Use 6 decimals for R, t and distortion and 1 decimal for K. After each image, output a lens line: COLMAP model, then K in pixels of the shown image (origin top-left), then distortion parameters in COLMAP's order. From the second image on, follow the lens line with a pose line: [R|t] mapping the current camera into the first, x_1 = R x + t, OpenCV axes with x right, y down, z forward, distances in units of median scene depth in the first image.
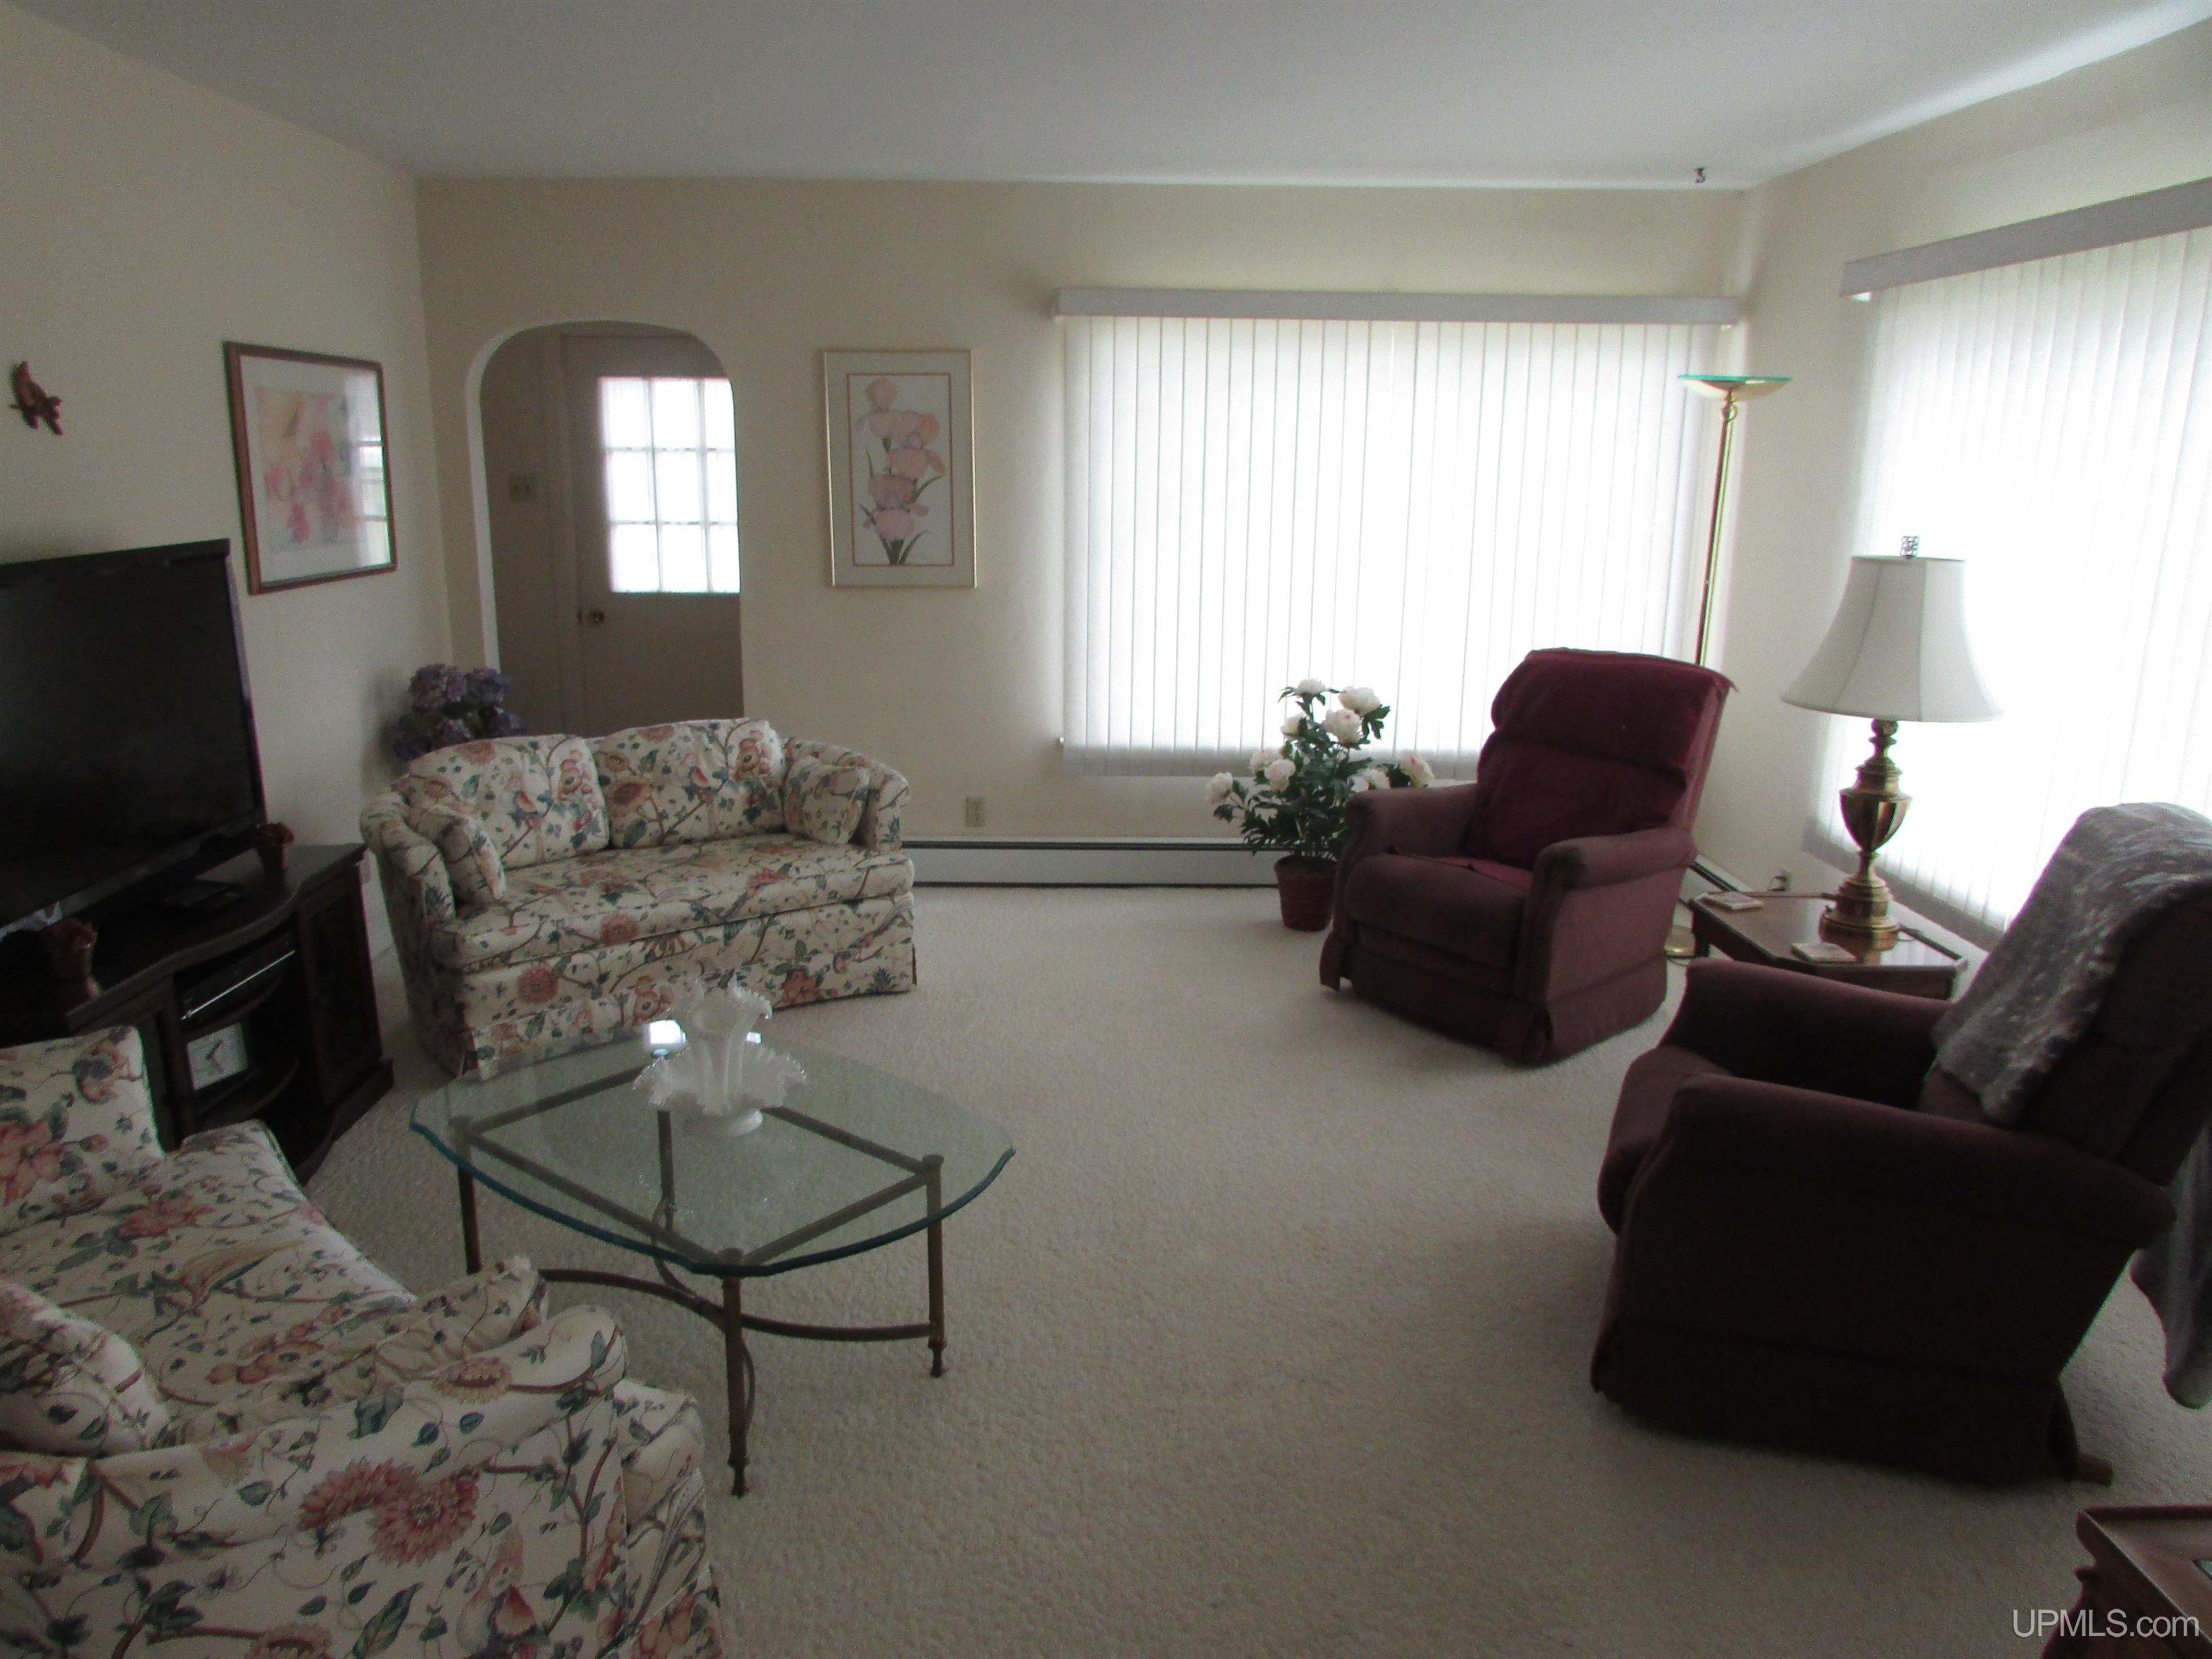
lens RADIAL K [[1612.8, 0, 1085.6], [0, 1612.8, 814.7], [0, 0, 1]] dist [-0.010018, -0.012162]
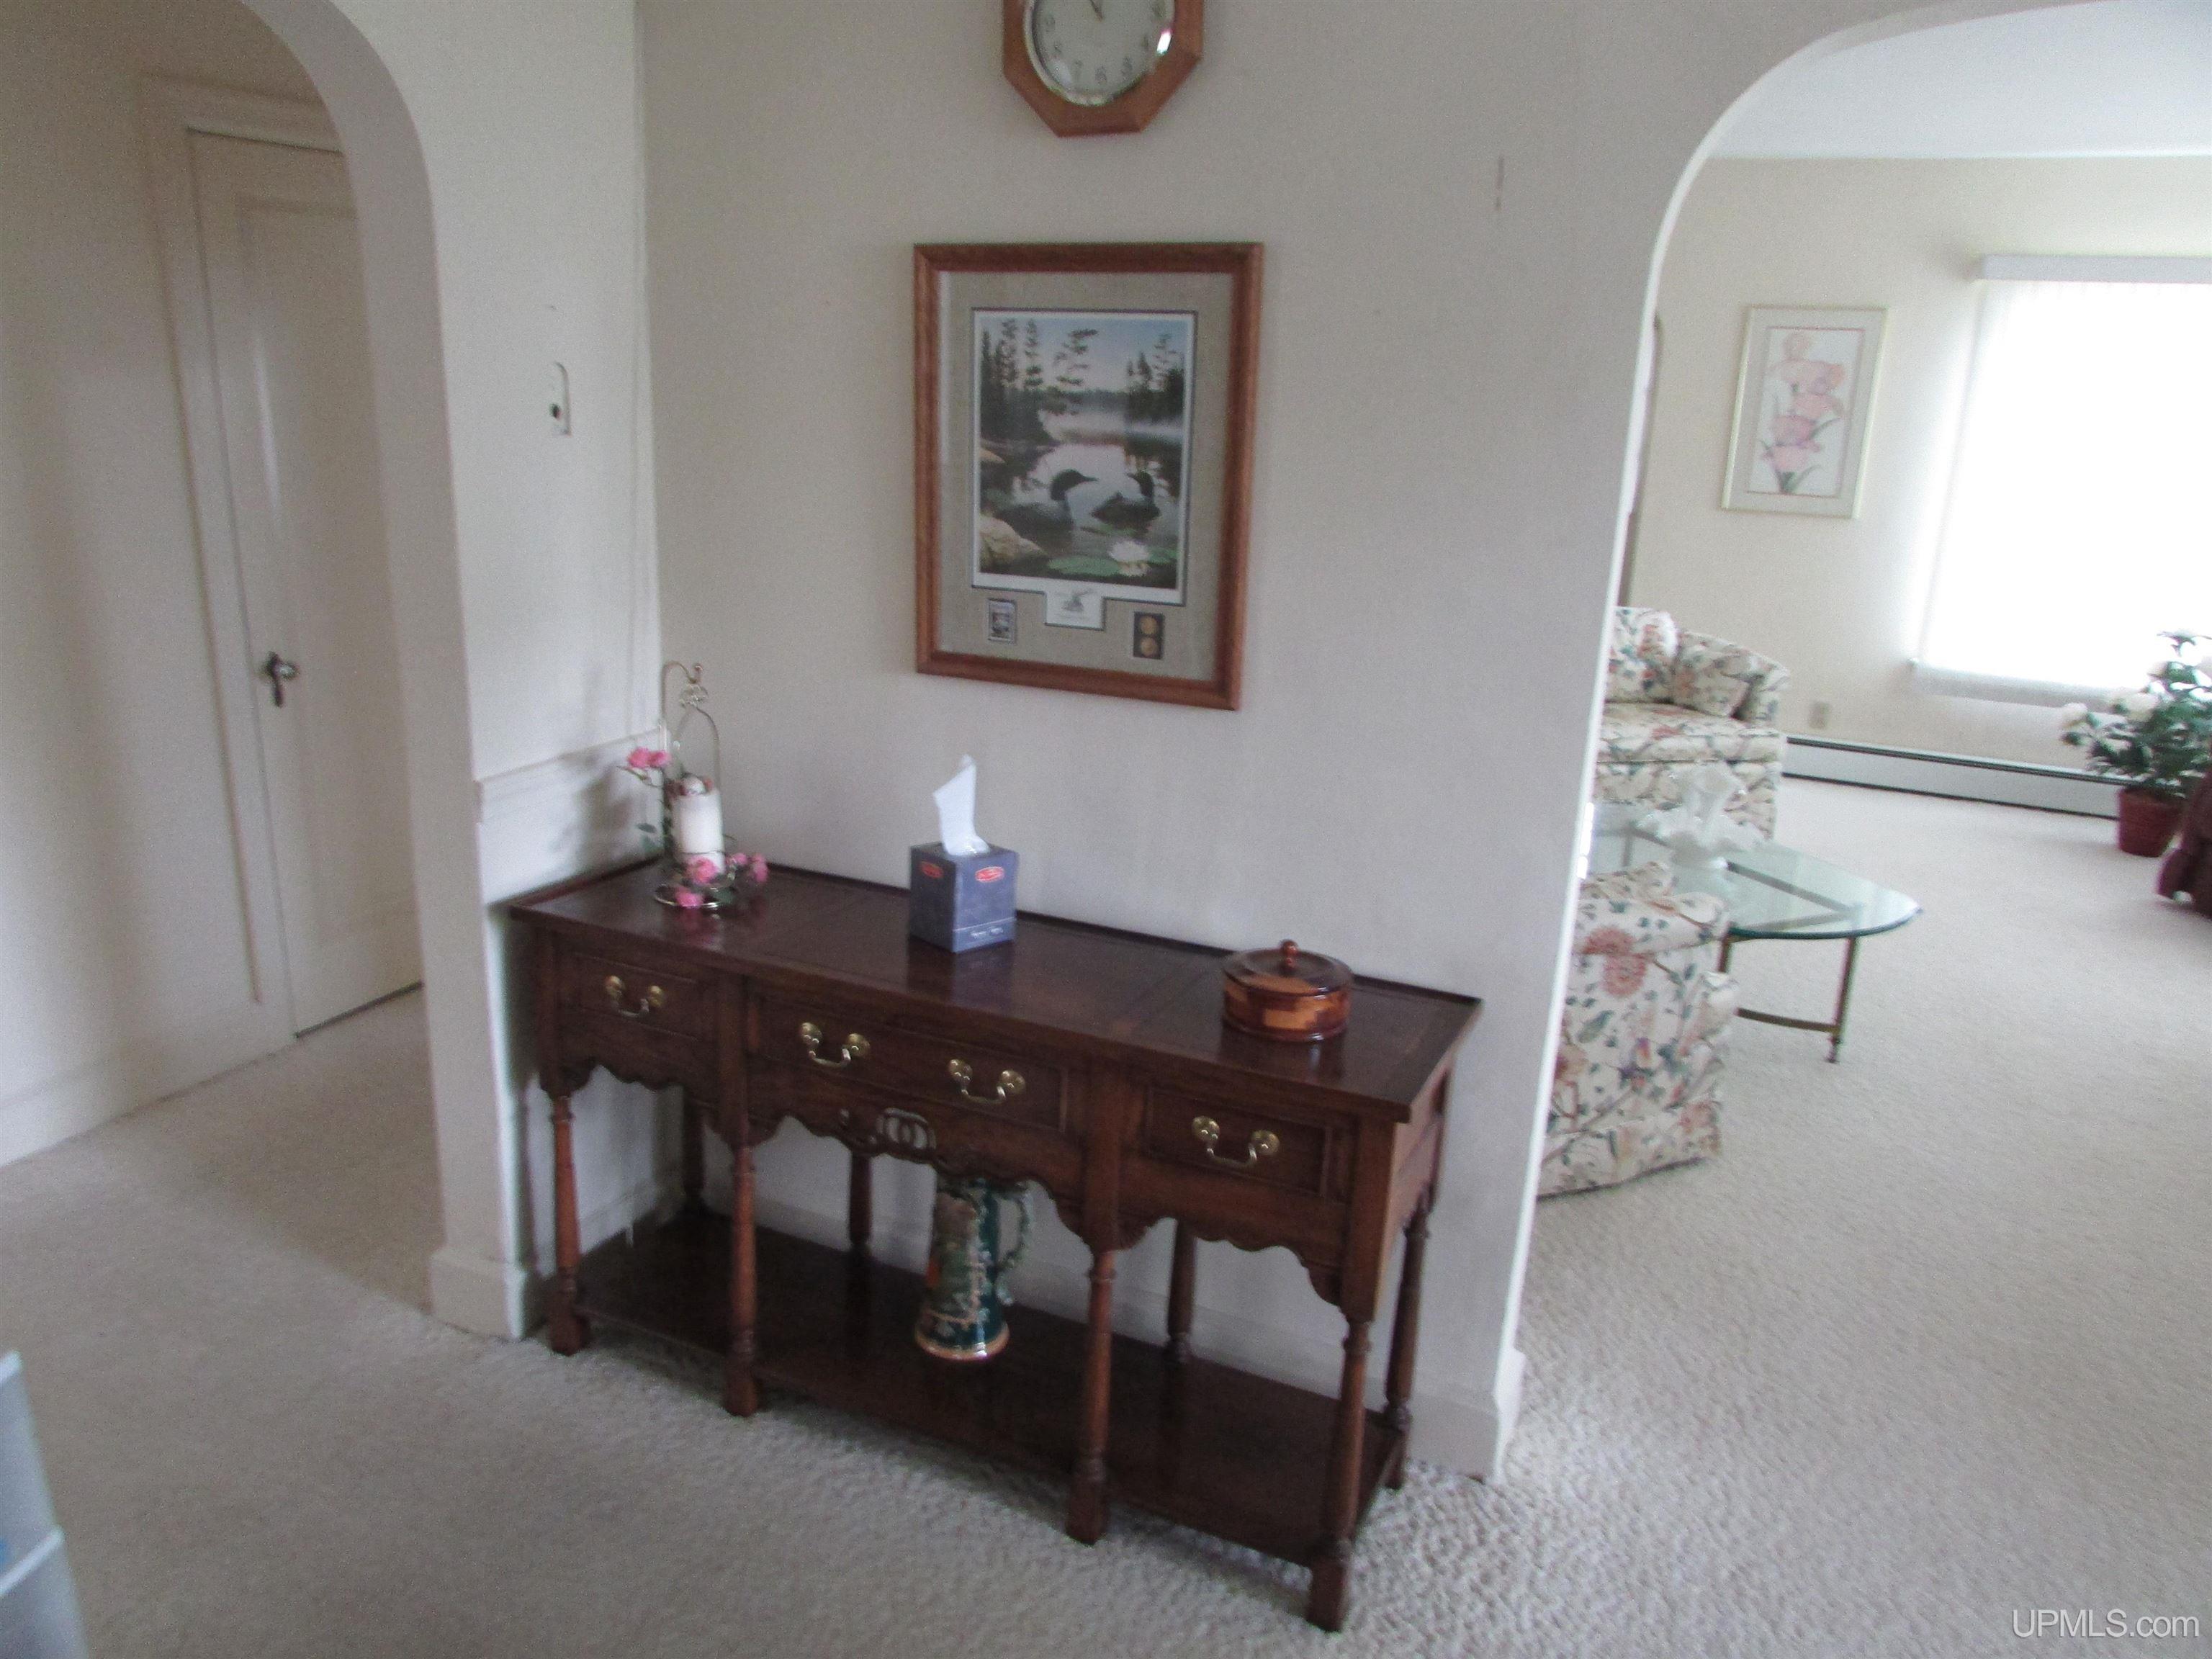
lens RADIAL K [[1612.8, 0, 1056.2], [0, 1612.8, 843.9], [0, 0, 1]] dist [-0.010018, -0.012162]
pose [[0.900832, 0.147815, -0.408232, -0.097085], [-0.125721, 0.988786, 0.080601, 0.081450], [0.415568, -0.021285, 0.909313, -0.337549]]
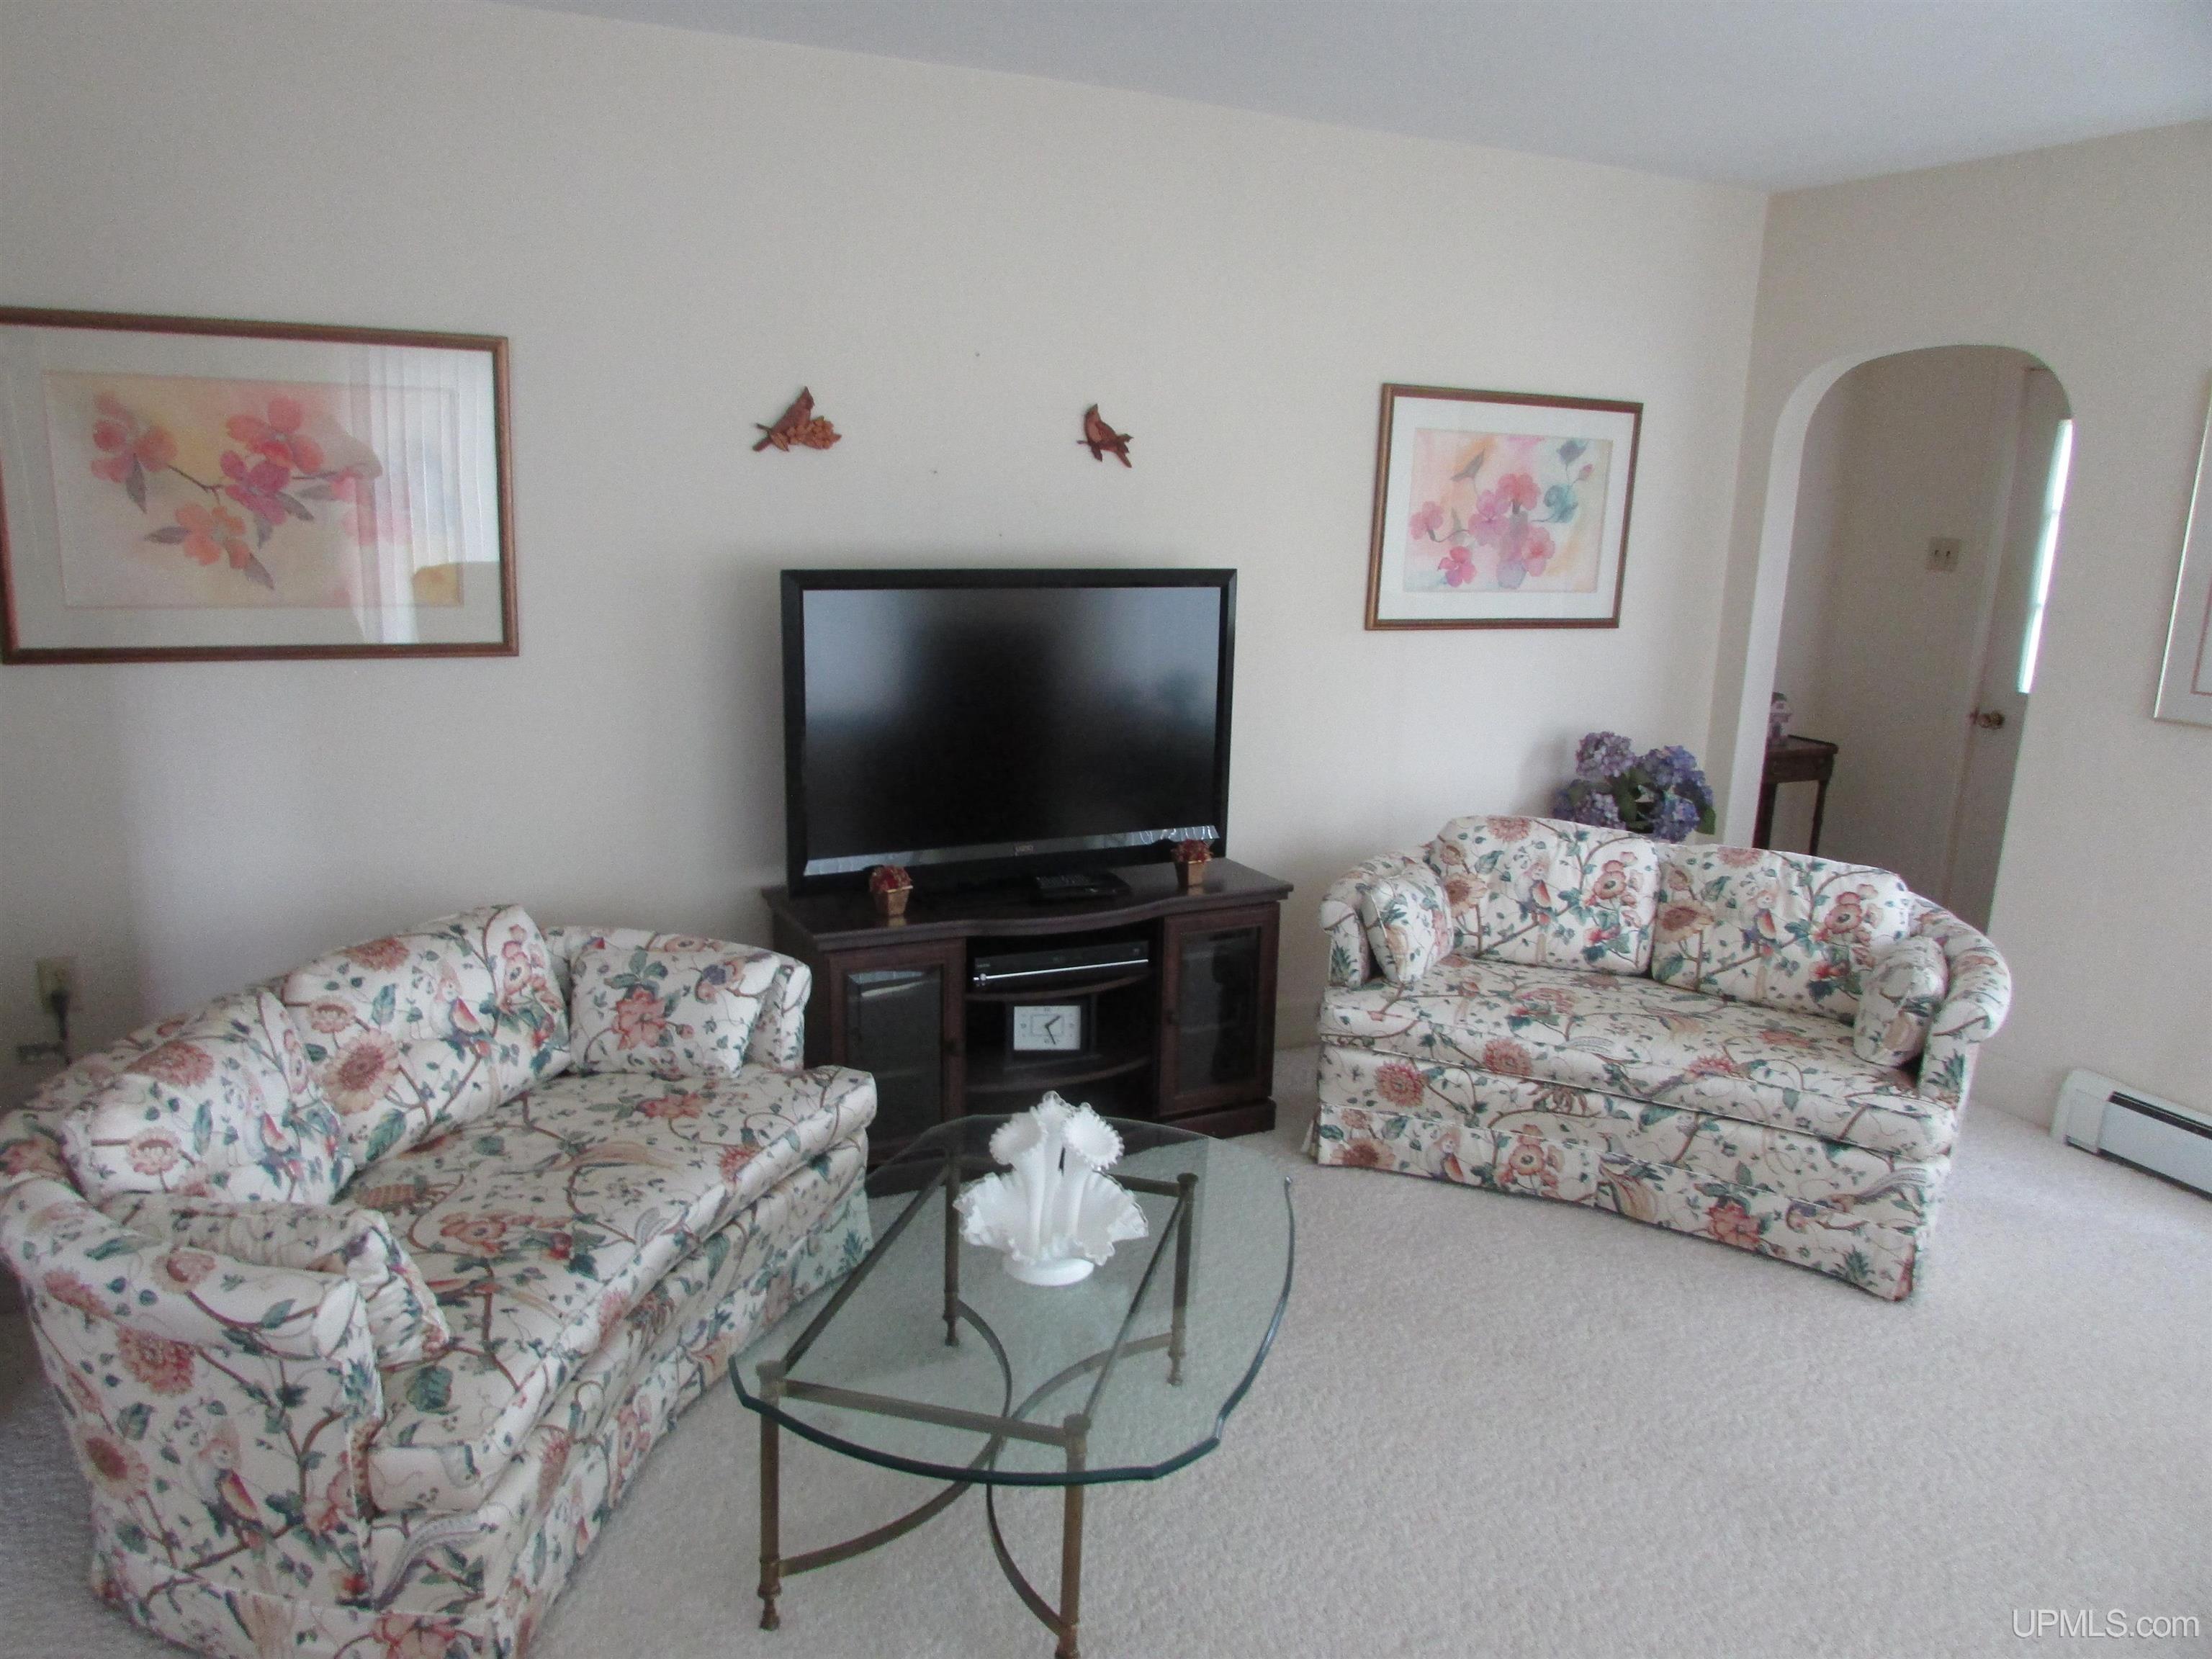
lens RADIAL K [[1612.8, 0, 1097.5], [0, 1612.8, 824.5], [0, 0, 1]] dist [-0.010018, -0.012162]
pose [[0.427626, 0.206174, -0.880130, 0.309018], [-0.229947, 0.966425, 0.114665, -0.087684], [0.874220, 0.153349, 0.460677, 0.364366]]
